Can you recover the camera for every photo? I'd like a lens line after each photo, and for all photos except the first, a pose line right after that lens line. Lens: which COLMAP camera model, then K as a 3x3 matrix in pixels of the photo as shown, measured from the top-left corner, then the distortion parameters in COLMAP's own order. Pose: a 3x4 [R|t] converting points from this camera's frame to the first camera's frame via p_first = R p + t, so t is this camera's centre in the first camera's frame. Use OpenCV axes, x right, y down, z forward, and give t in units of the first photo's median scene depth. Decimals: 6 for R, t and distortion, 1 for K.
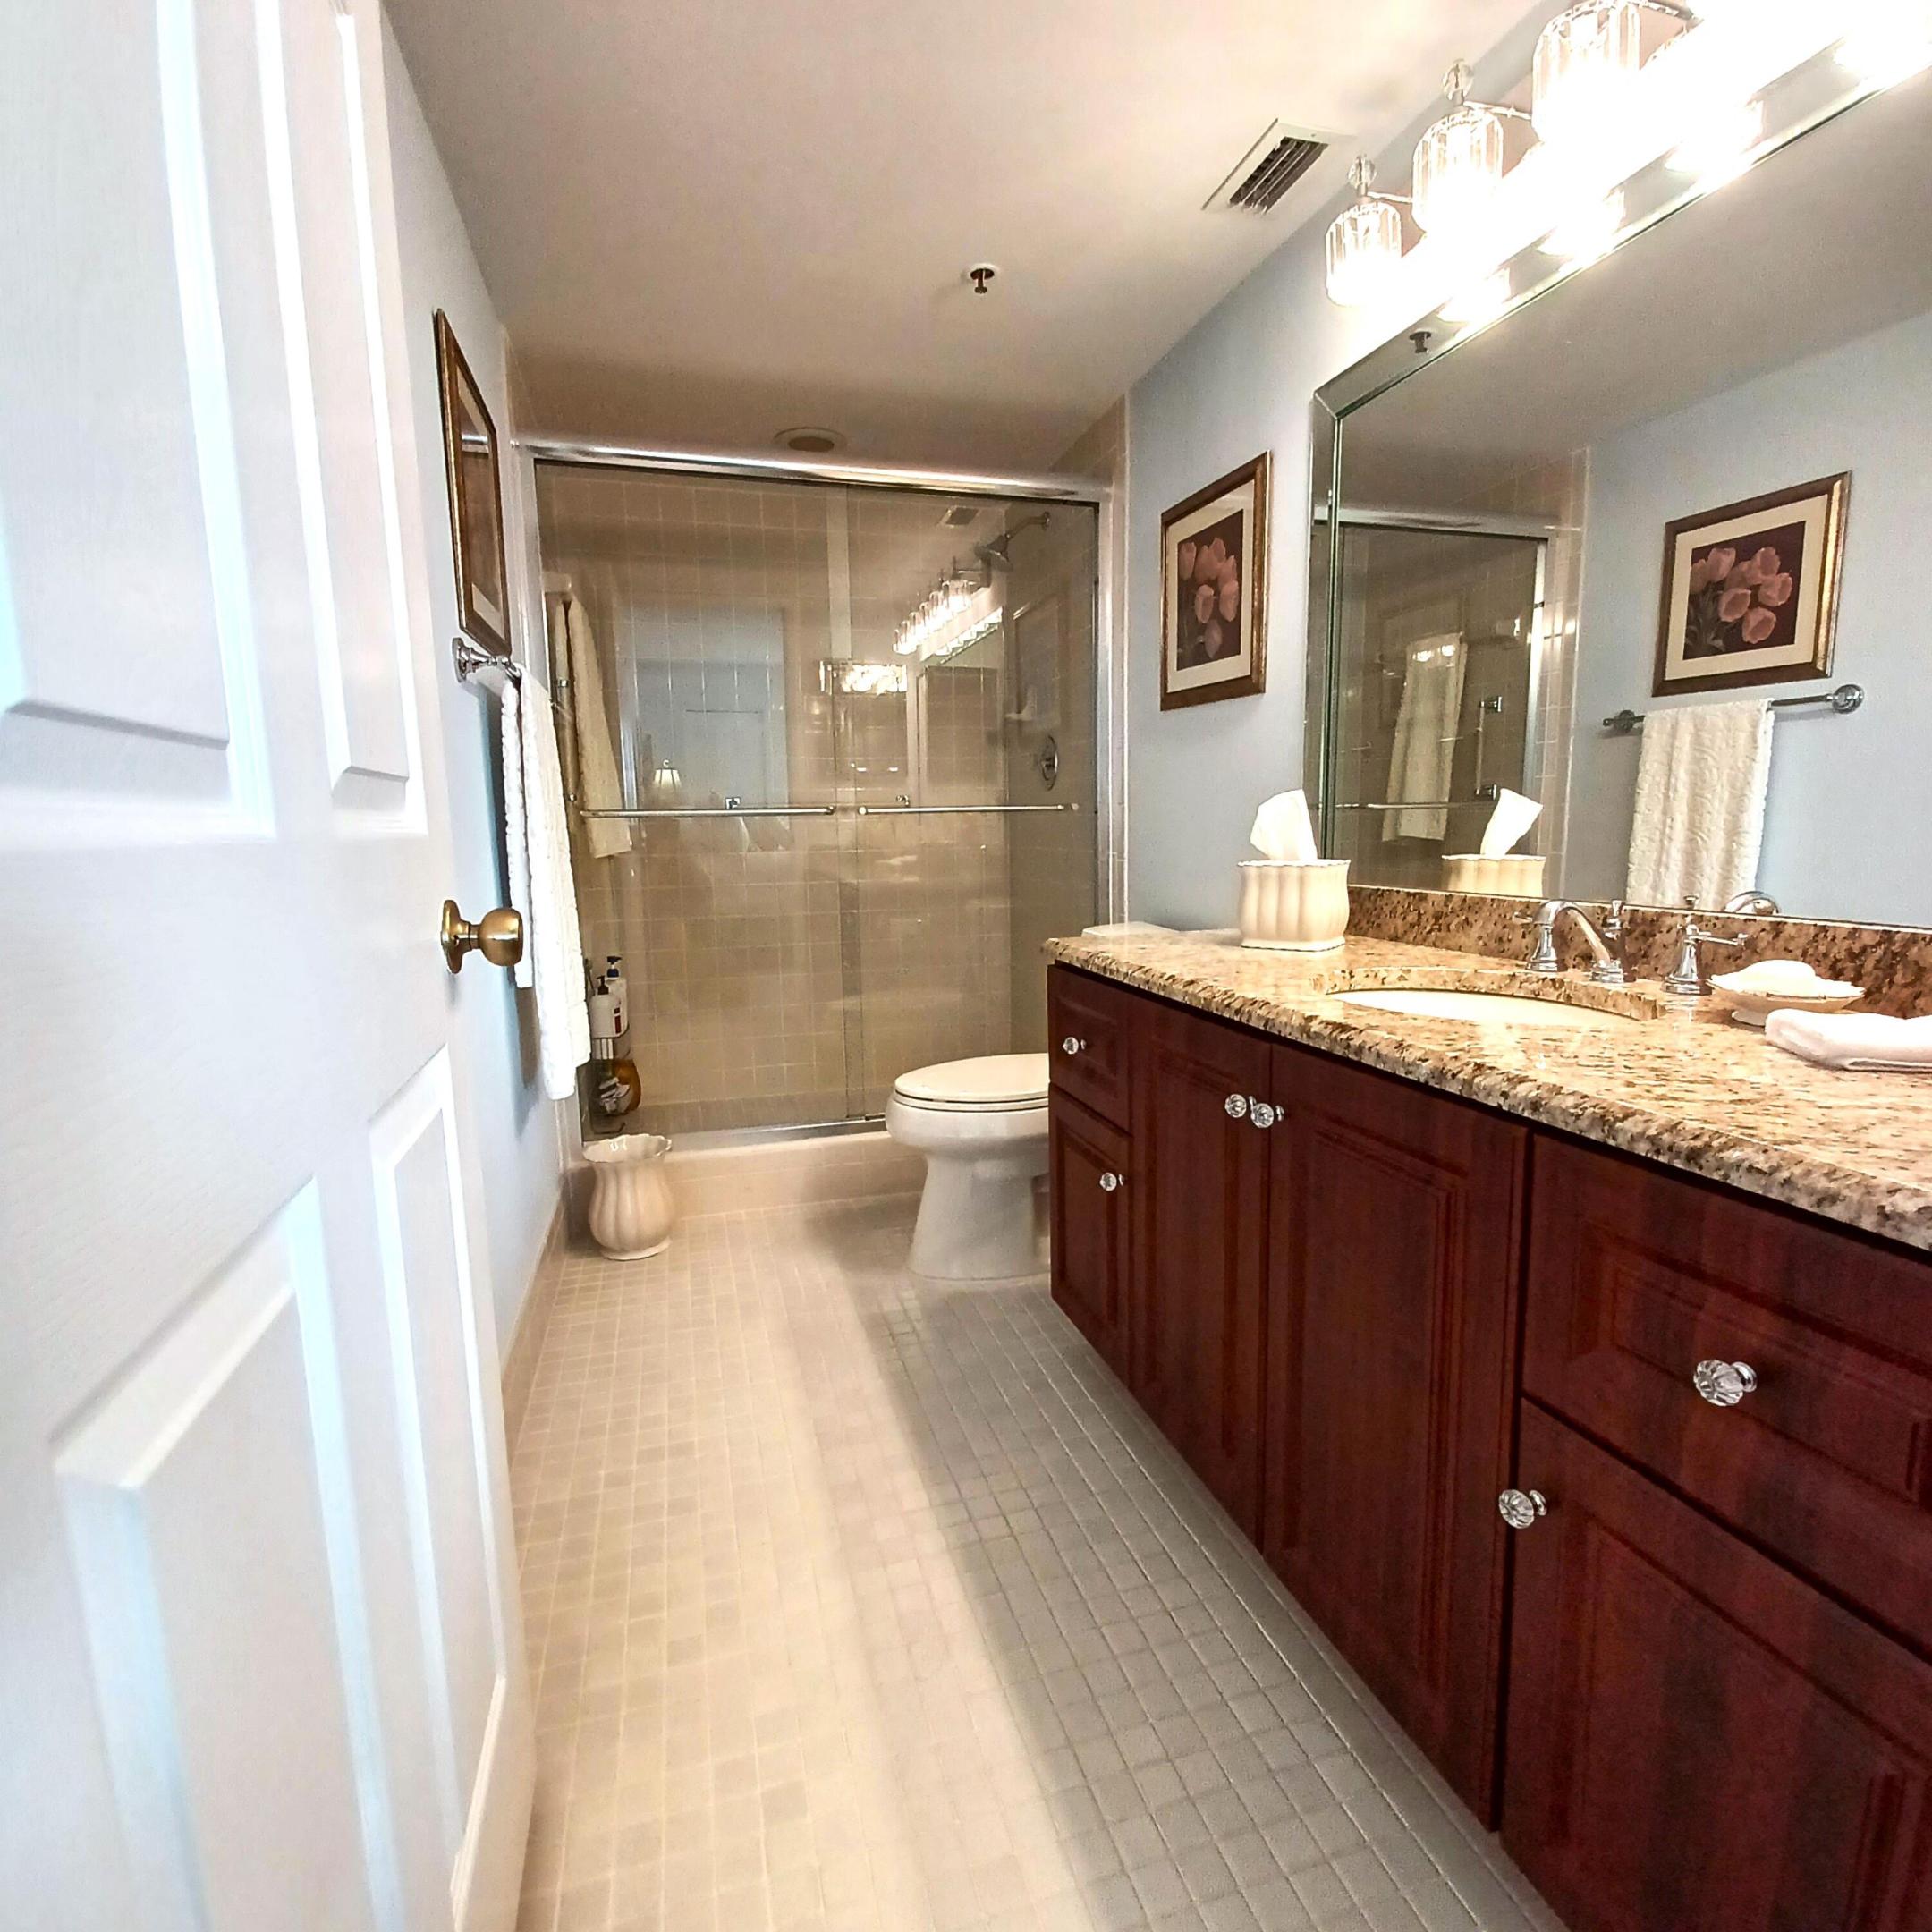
lens RADIAL K [[1031.5, 0, 968.5], [0, 1031.5, 967.2], [0, 0, 1]] dist [0.004258, -0.005039]
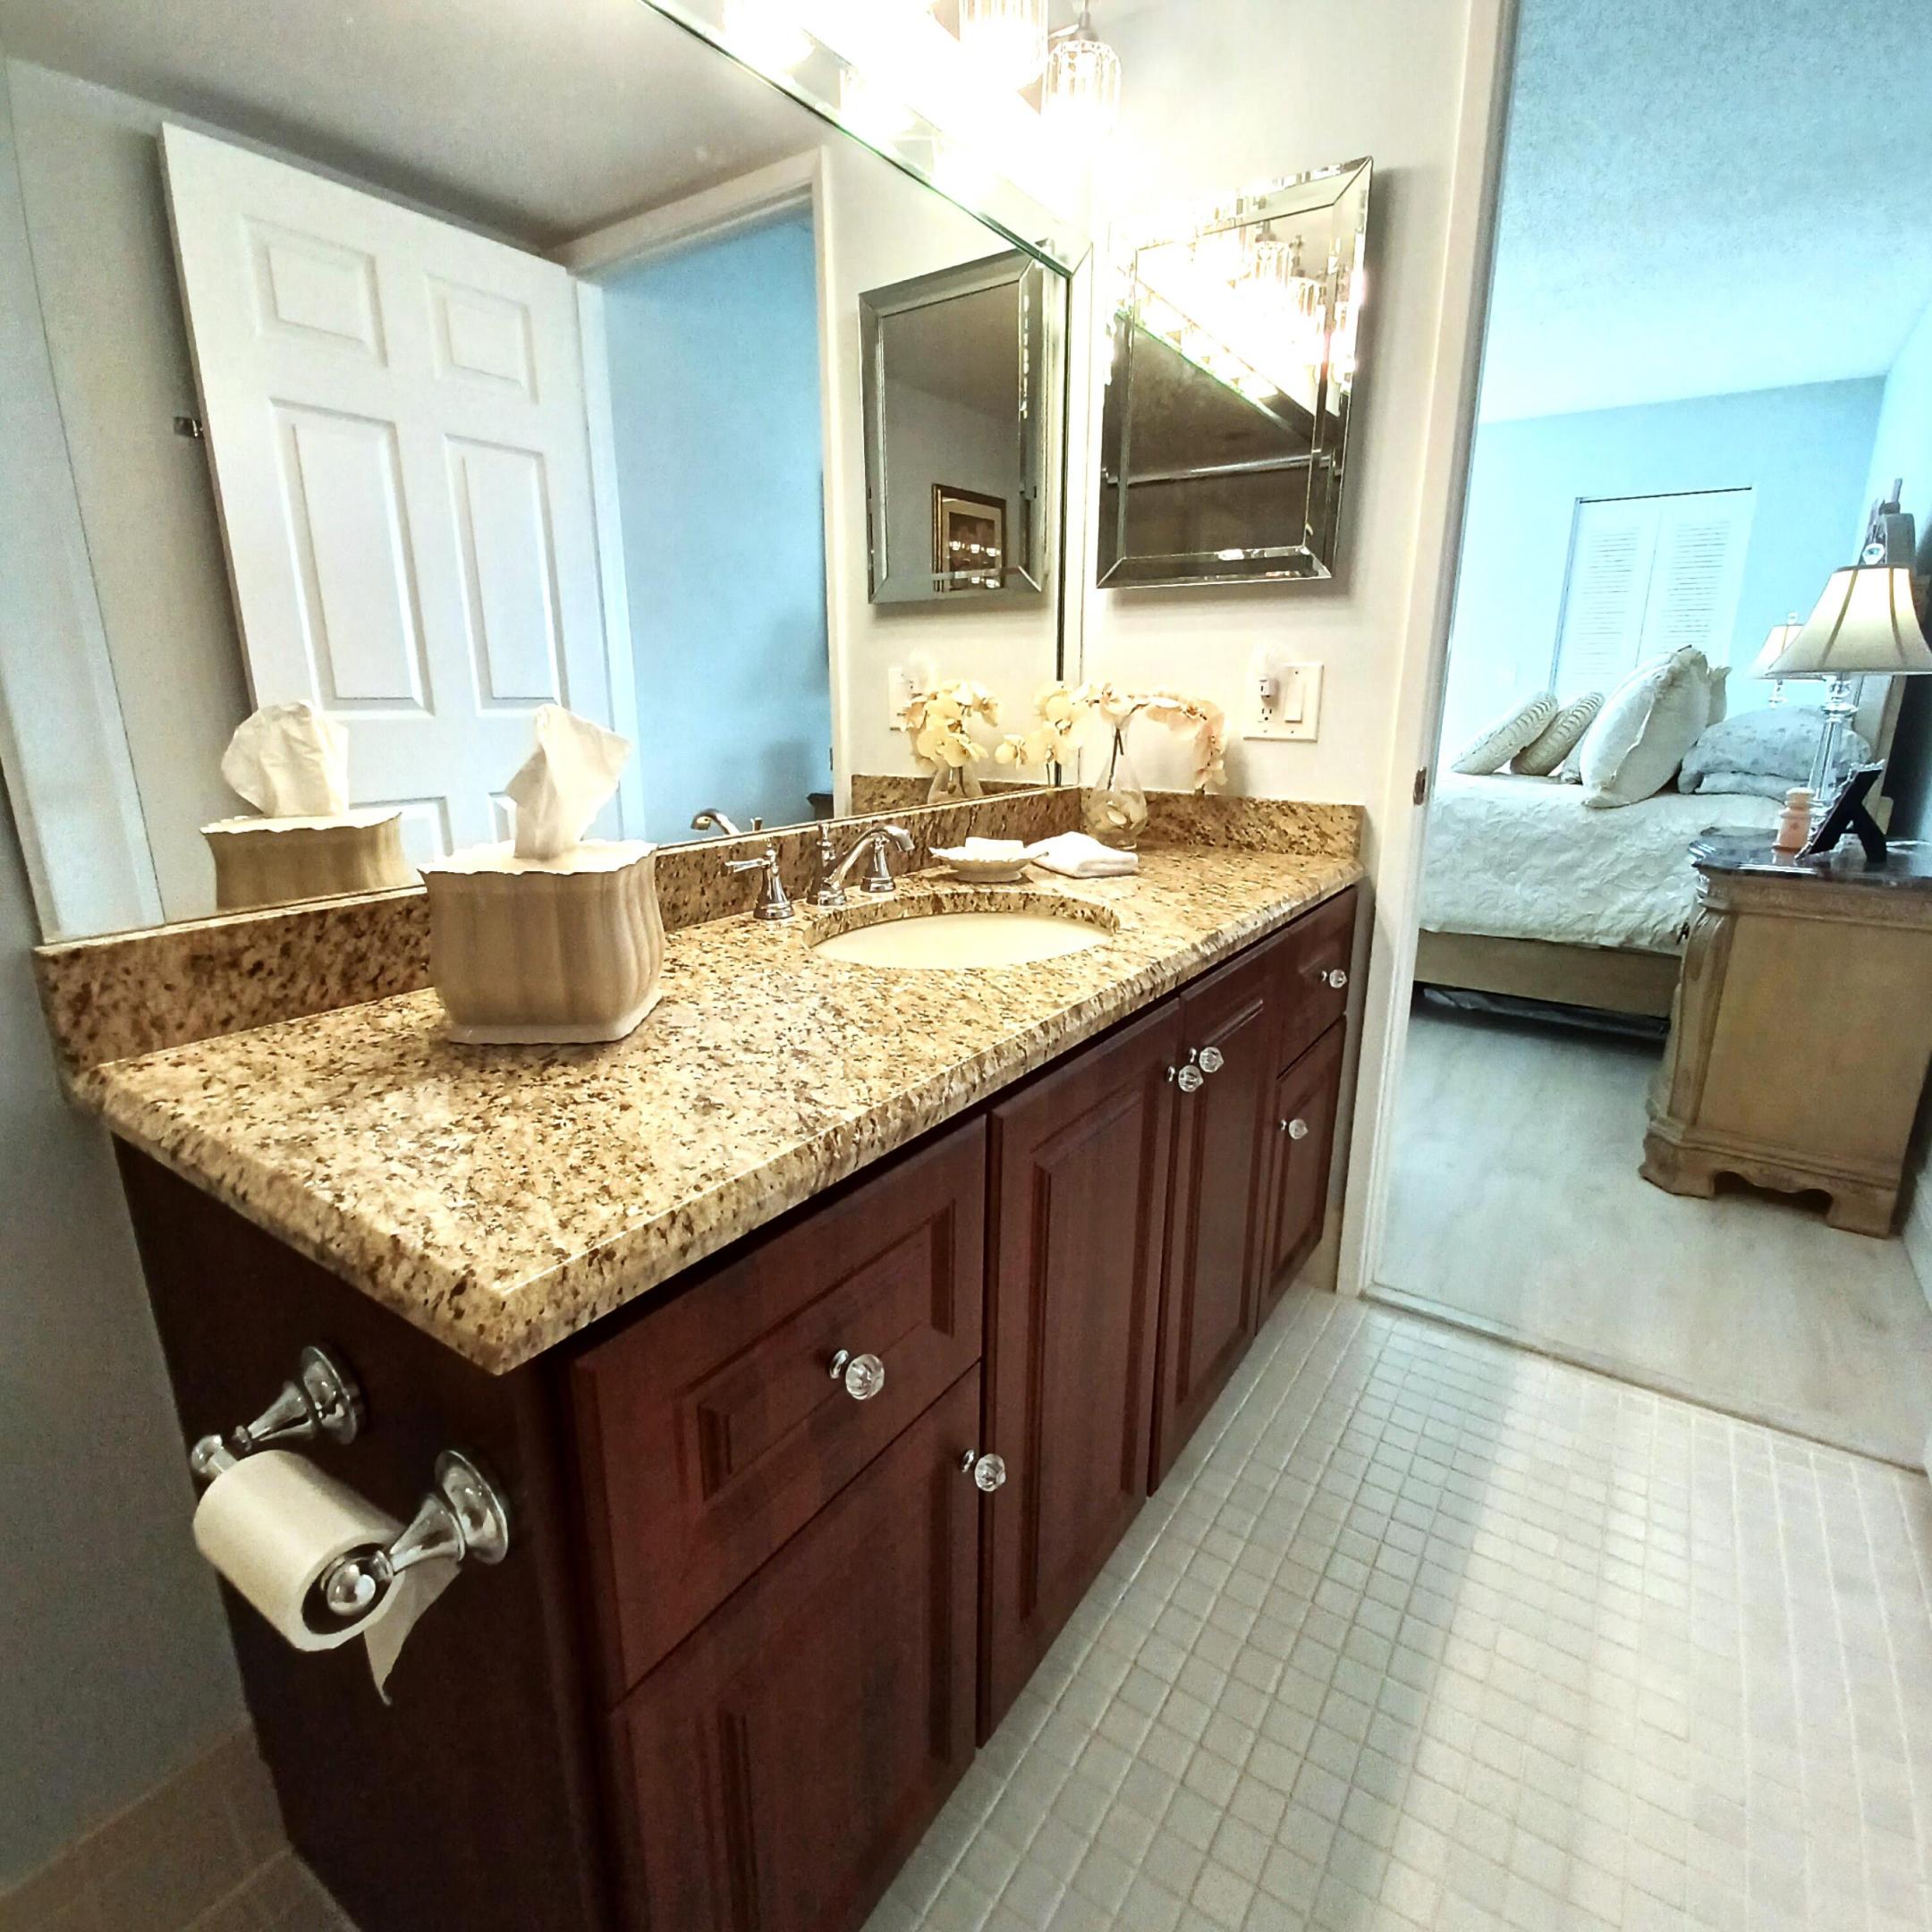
lens RADIAL K [[1031.5, 0, 971.1], [0, 1031.5, 959.6], [0, 0, 1]] dist [0.004258, -0.005039]
pose [[-0.640874, -0.183705, 0.745341, -0.167203], [0.113064, 0.937765, 0.328349, -0.174756], [-0.759274, 0.294702, -0.580218, 1.036940]]
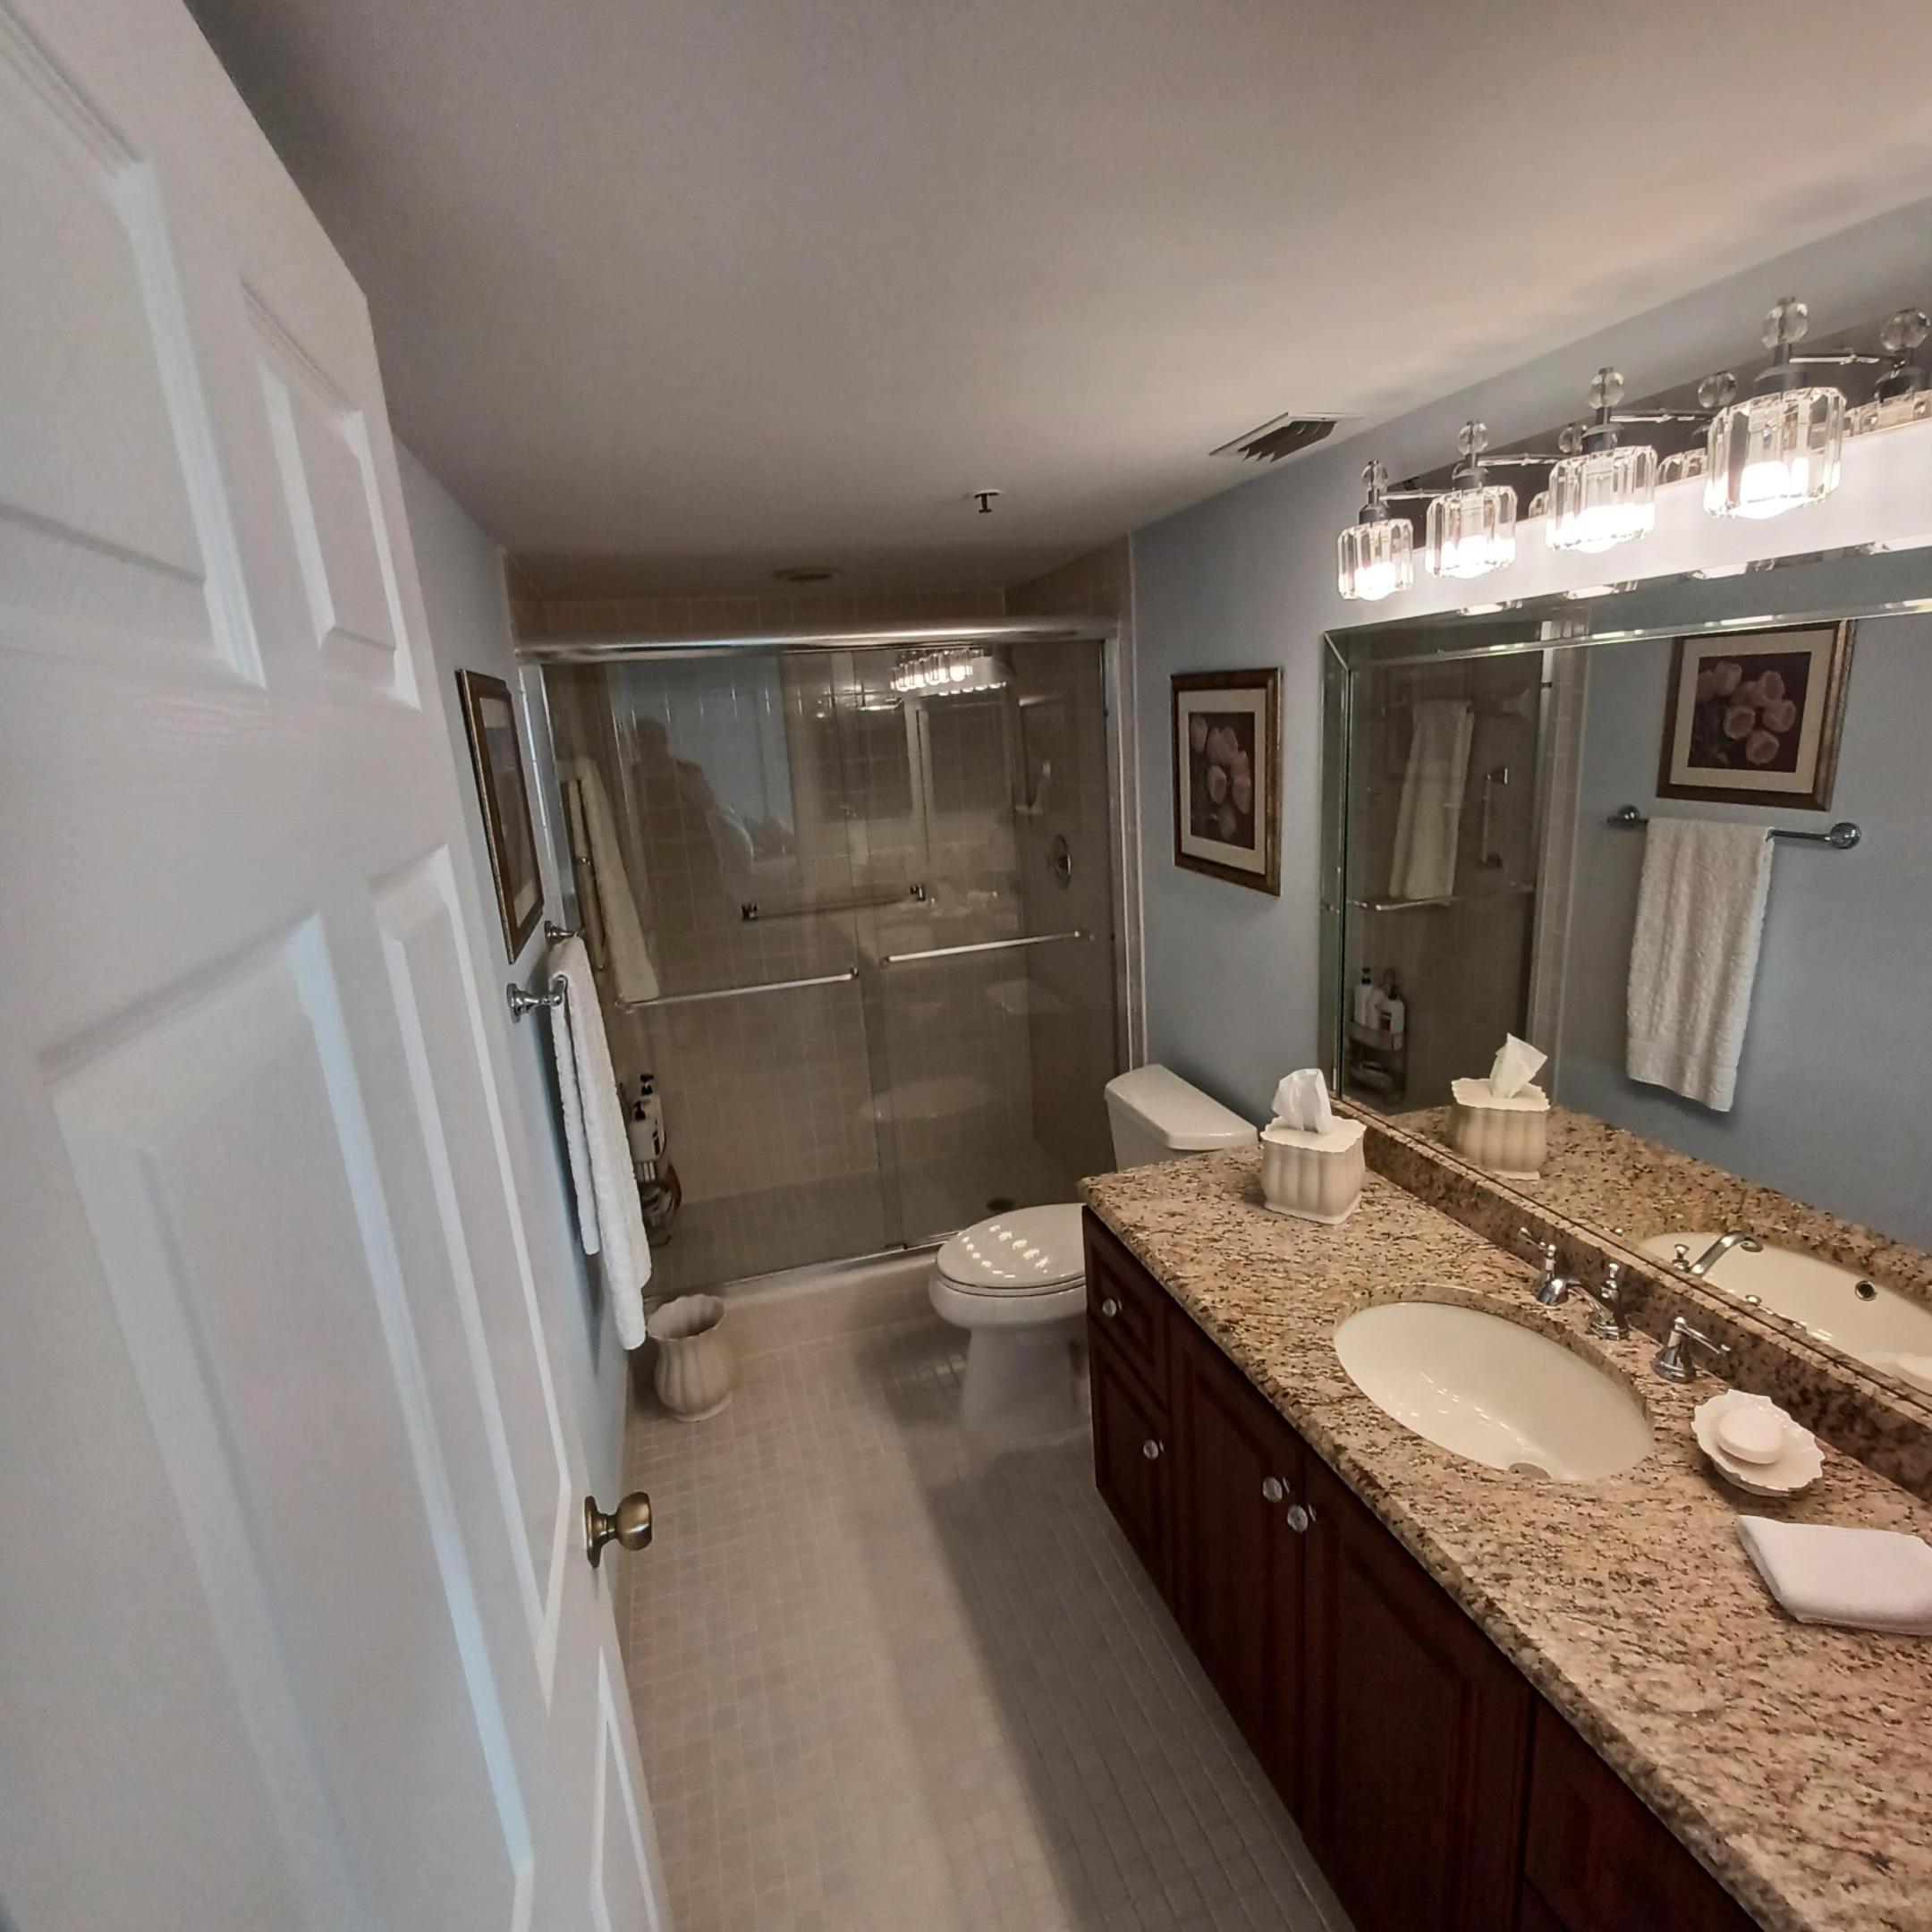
lens RADIAL K [[1031.5, 0, 980.1], [0, 1031.5, 986.6], [0, 0, 1]] dist [0.004258, -0.005039]
pose [[0.998757, -0.049556, 0.005367, -0.022774], [0.048651, 0.992585, 0.111389, -0.347719], [-0.010848, -0.110989, 0.993762, -0.030109]]
